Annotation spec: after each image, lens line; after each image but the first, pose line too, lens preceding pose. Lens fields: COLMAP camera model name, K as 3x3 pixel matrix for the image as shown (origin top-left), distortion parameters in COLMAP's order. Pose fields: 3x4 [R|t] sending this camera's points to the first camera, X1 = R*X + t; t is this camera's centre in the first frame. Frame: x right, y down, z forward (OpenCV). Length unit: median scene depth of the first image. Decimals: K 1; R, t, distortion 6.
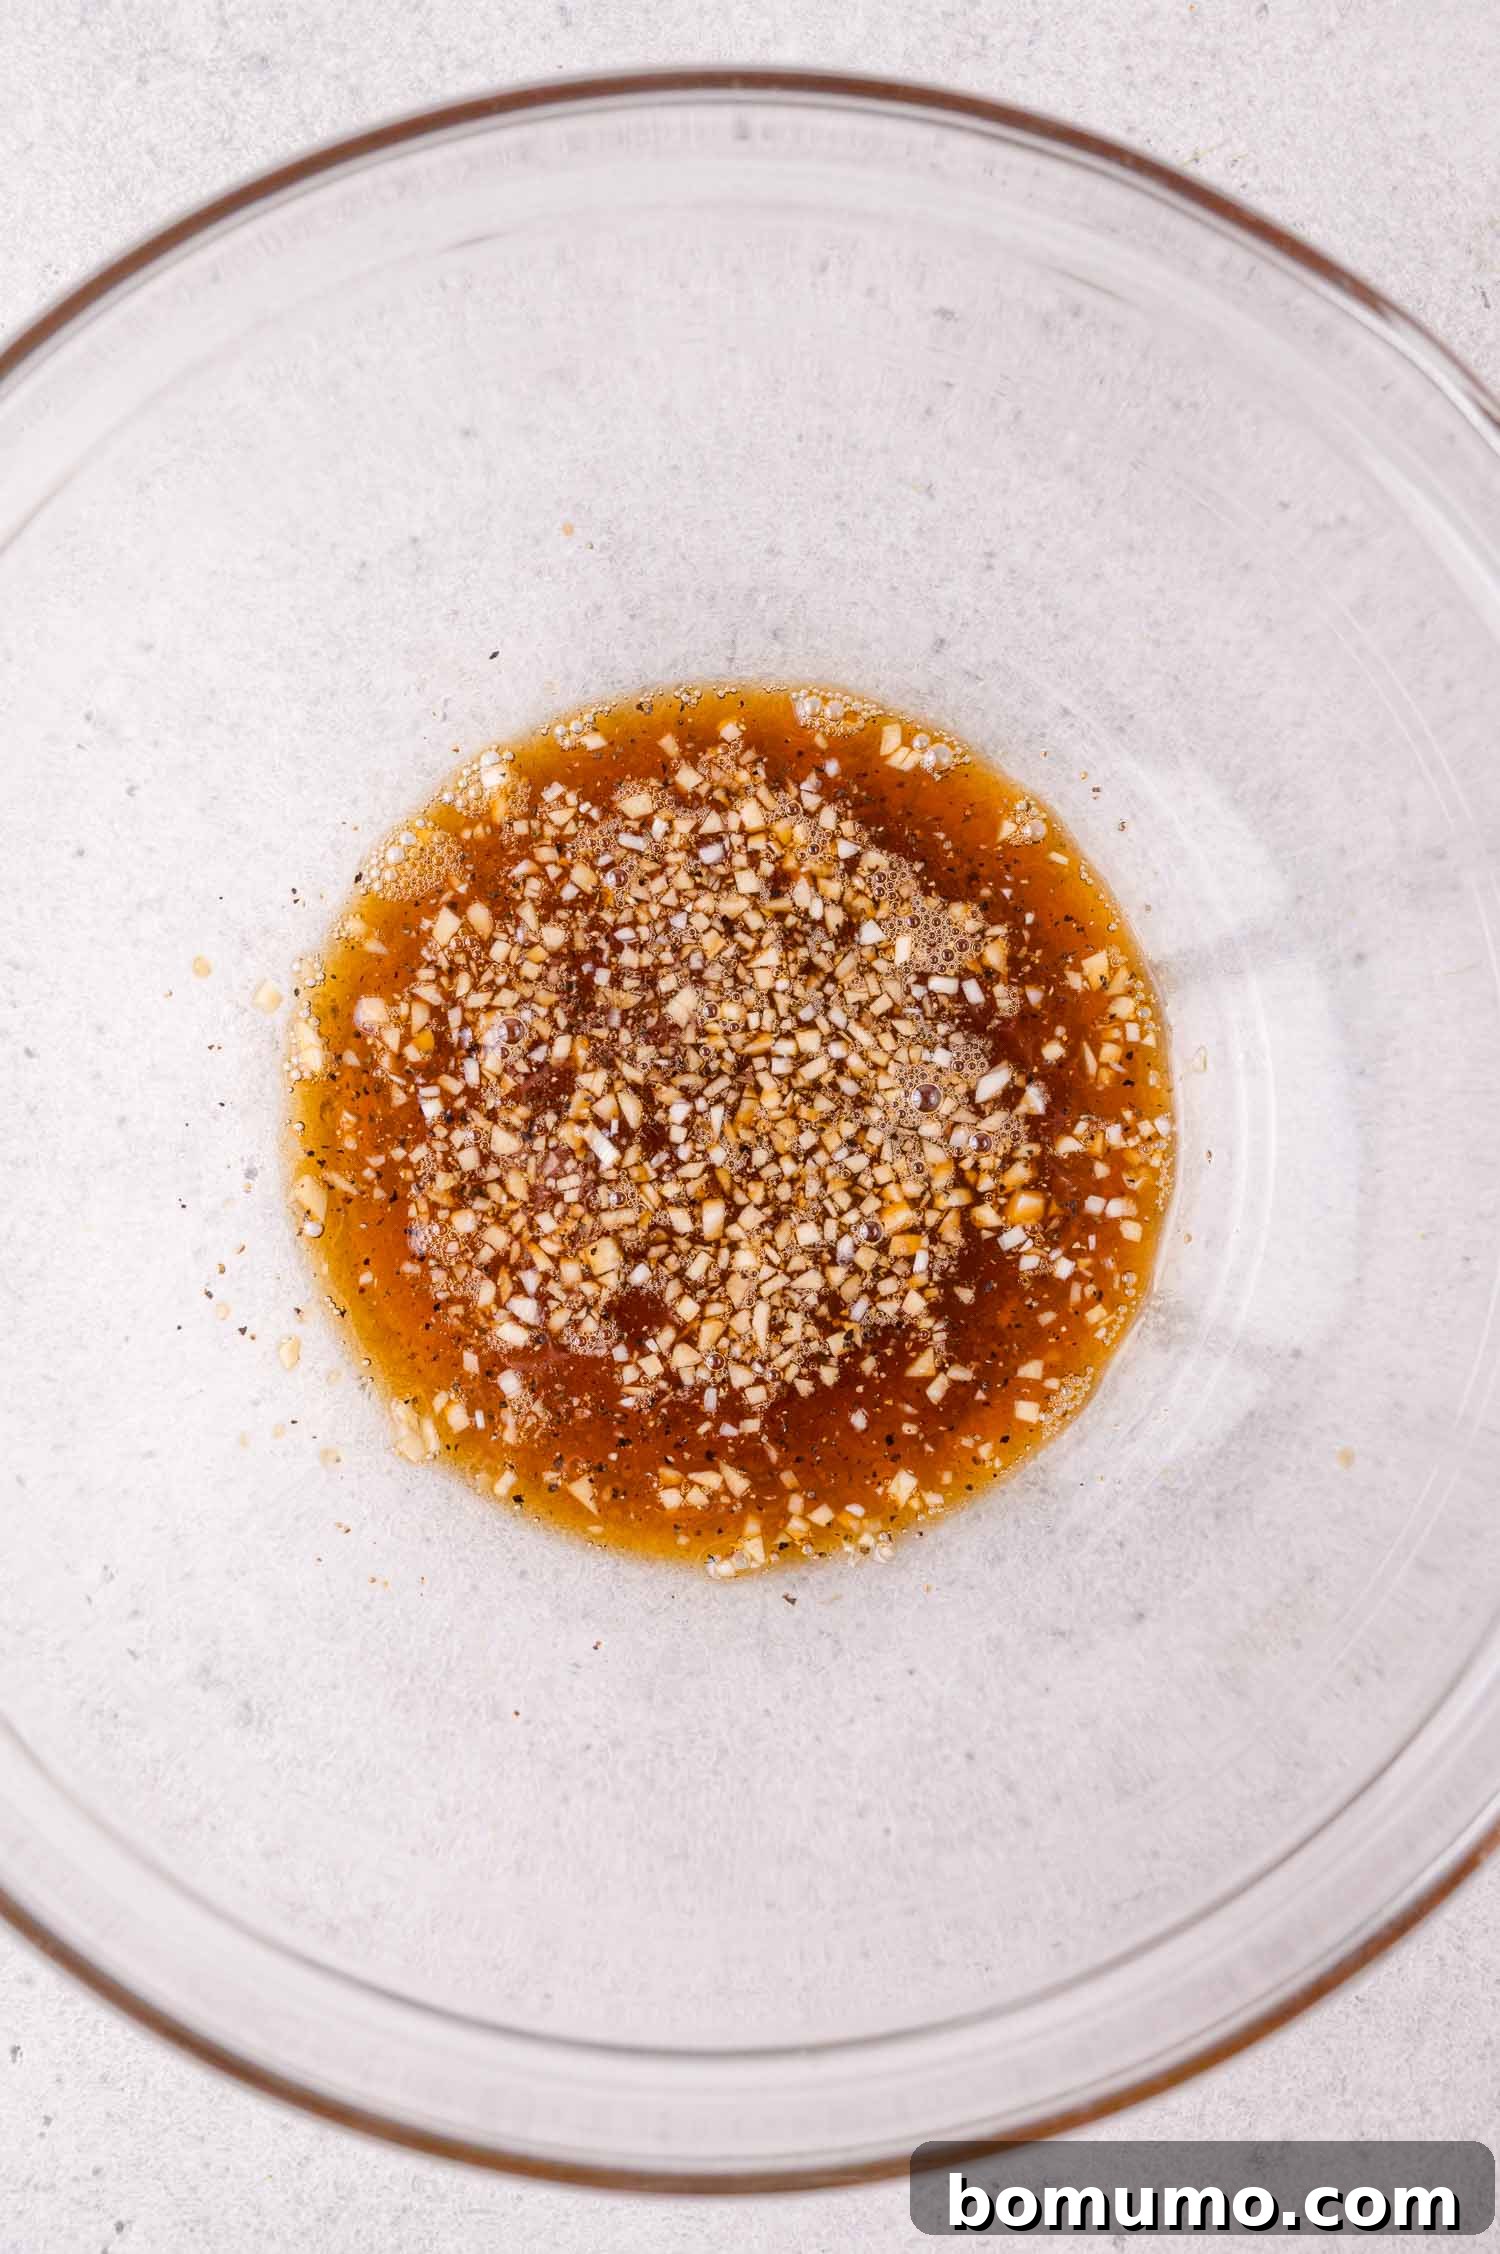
lens RADIAL K [[3327.3, 0, 753.3], [0, 3327.3, 1136.4], [0, 0, 1]] dist [-0.064593, 0.000000]
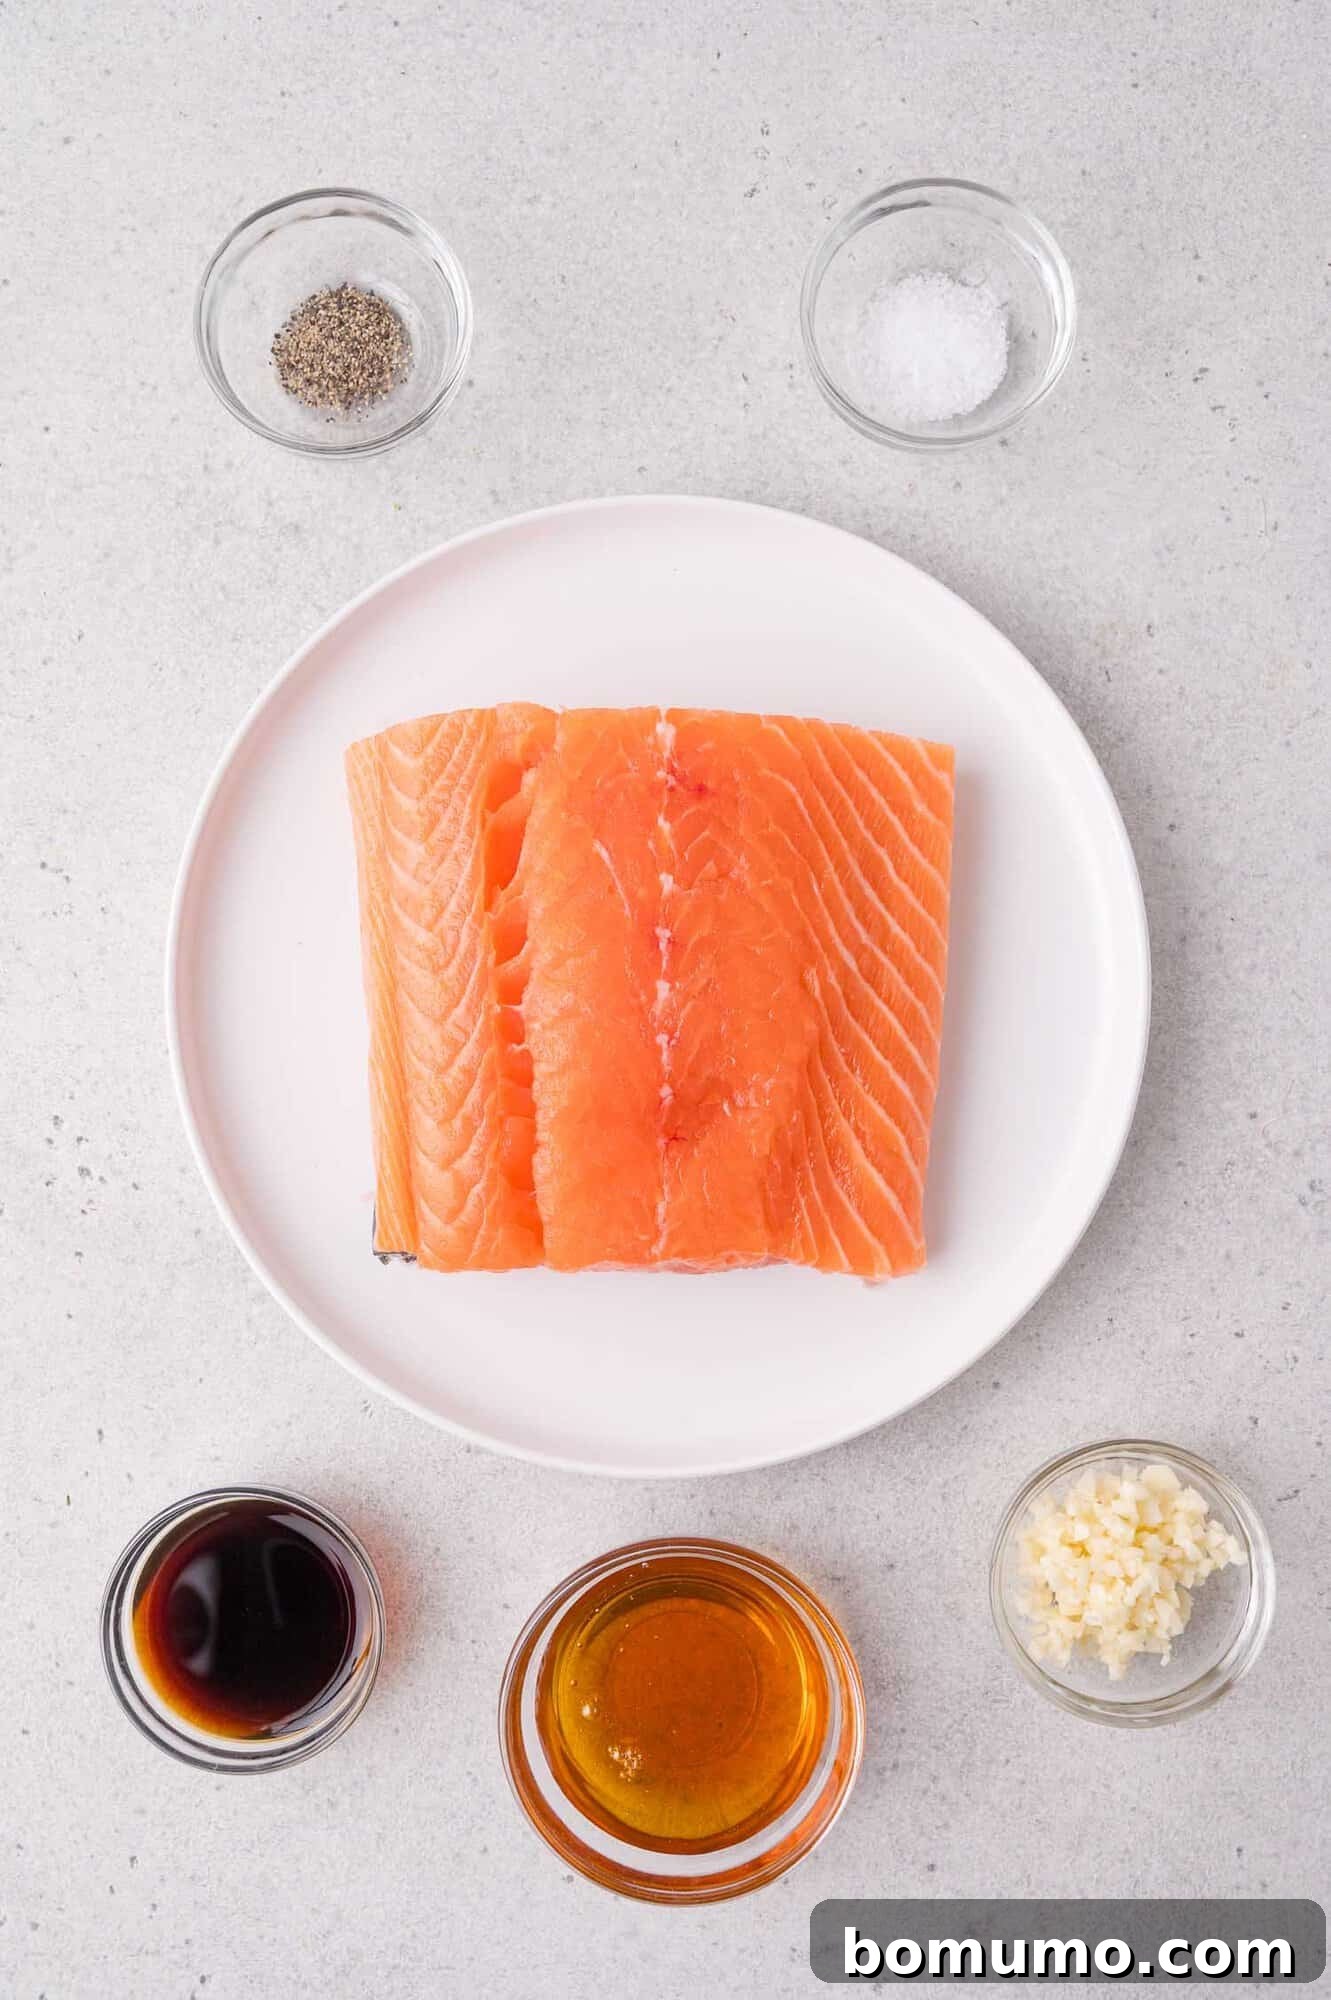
lens RADIAL K [[2952.4, 0, 639.8], [0, 2952.4, 933.7], [0, 0, 1]] dist [-0.064593, 0.000000]
pose [[0.999957, -0.006487, 0.006694, -0.001173], [0.007134, 0.994799, -0.101604, -0.002174], [-0.006000, 0.101647, 0.994802, -0.326678]]
